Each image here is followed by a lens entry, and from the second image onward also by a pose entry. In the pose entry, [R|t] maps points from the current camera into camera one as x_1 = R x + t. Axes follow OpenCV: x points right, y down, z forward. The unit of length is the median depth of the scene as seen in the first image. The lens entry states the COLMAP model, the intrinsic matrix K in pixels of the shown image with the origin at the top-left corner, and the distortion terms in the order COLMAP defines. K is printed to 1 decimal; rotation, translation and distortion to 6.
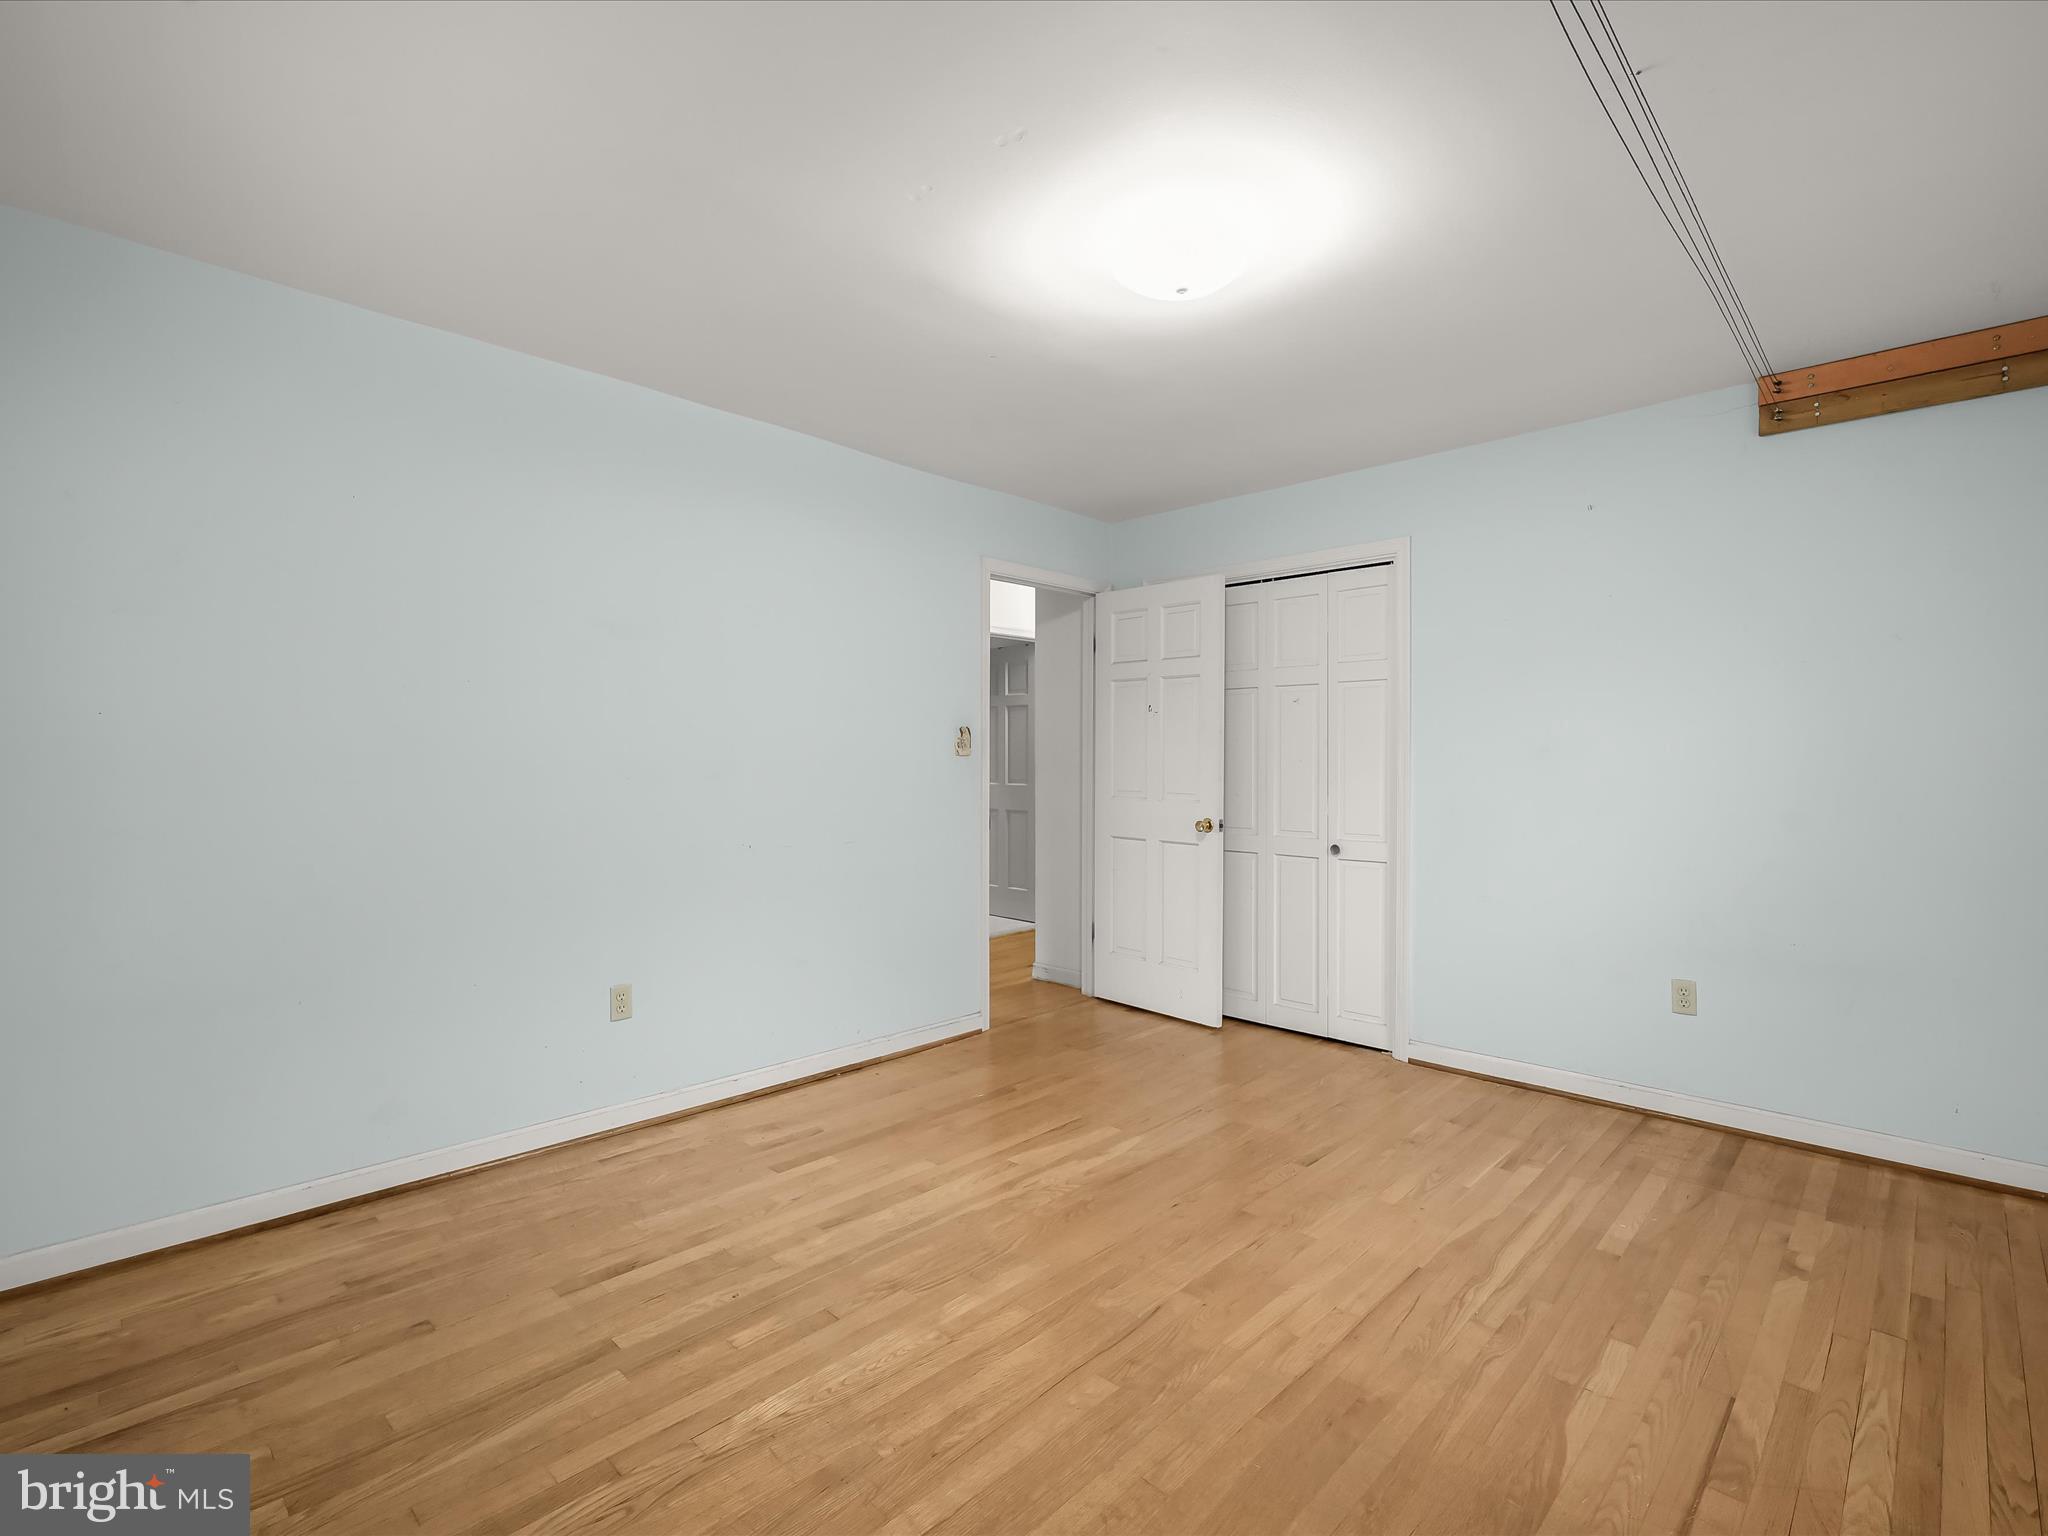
lens RADIAL K [[965.2, 0, 1024.9], [0, 965.2, 761.9], [0, 0, 1]] dist [0.002161, 0.000176]
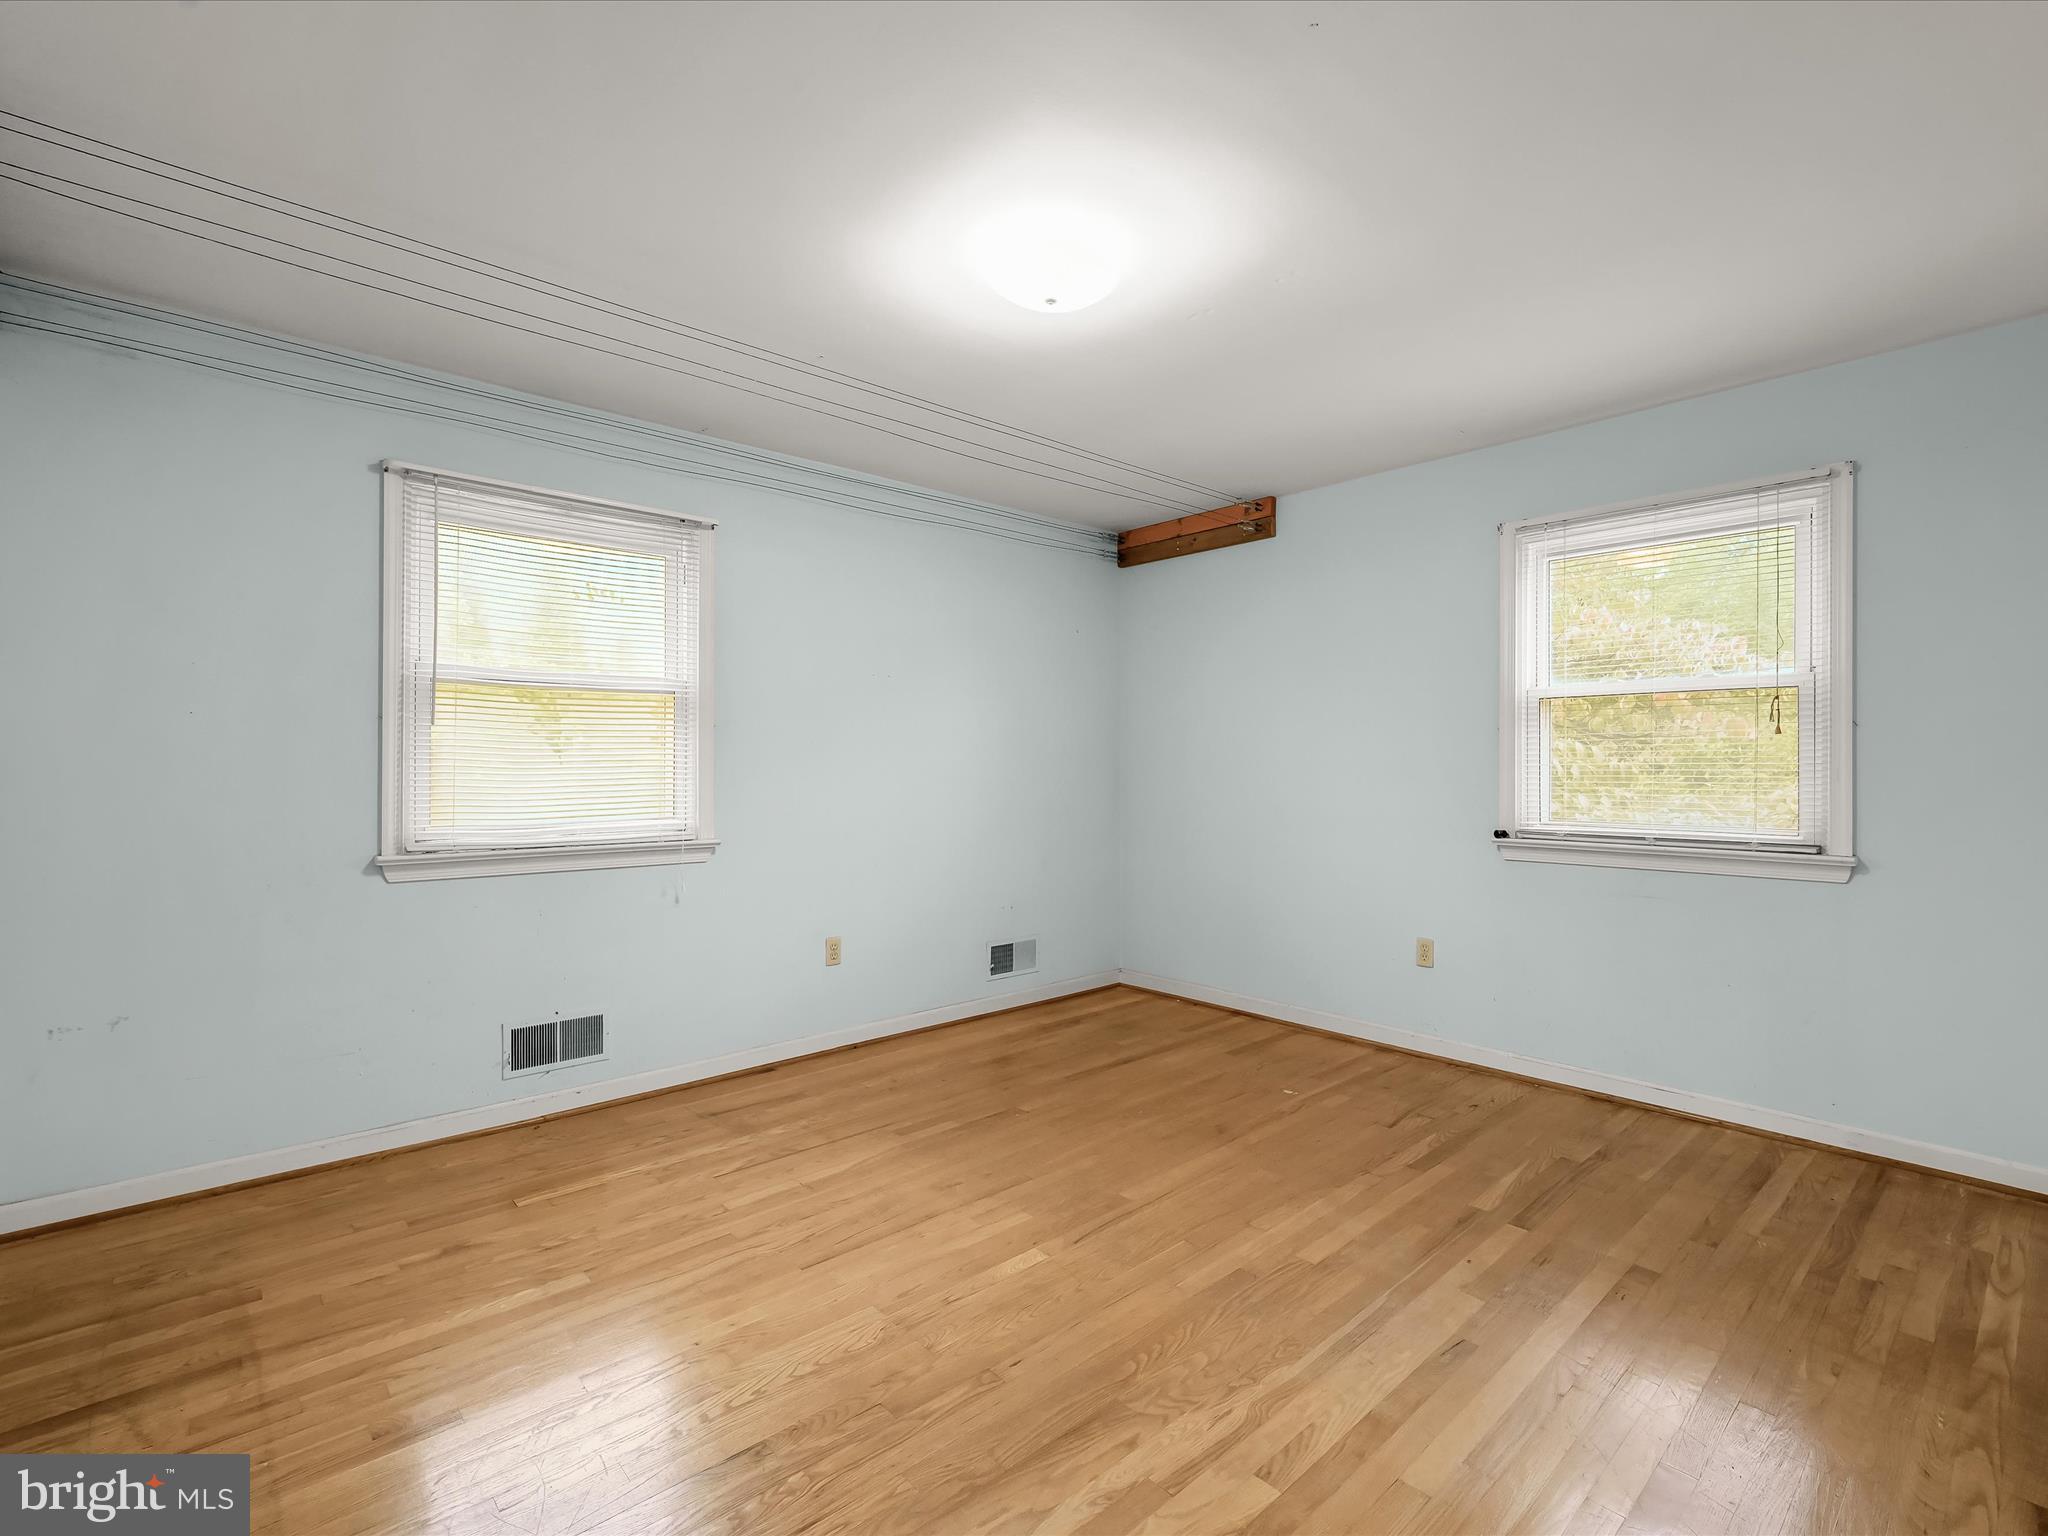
lens RADIAL K [[965.2, 0, 1024.9], [0, 965.2, 761.9], [0, 0, 1]] dist [0.002161, 0.000176]
pose [[-0.997889, -0.004898, 0.064756, 0.114777], [-0.004142, 0.999922, 0.011810, -0.010806], [-0.064809, 0.011517, -0.997831, 1.930936]]
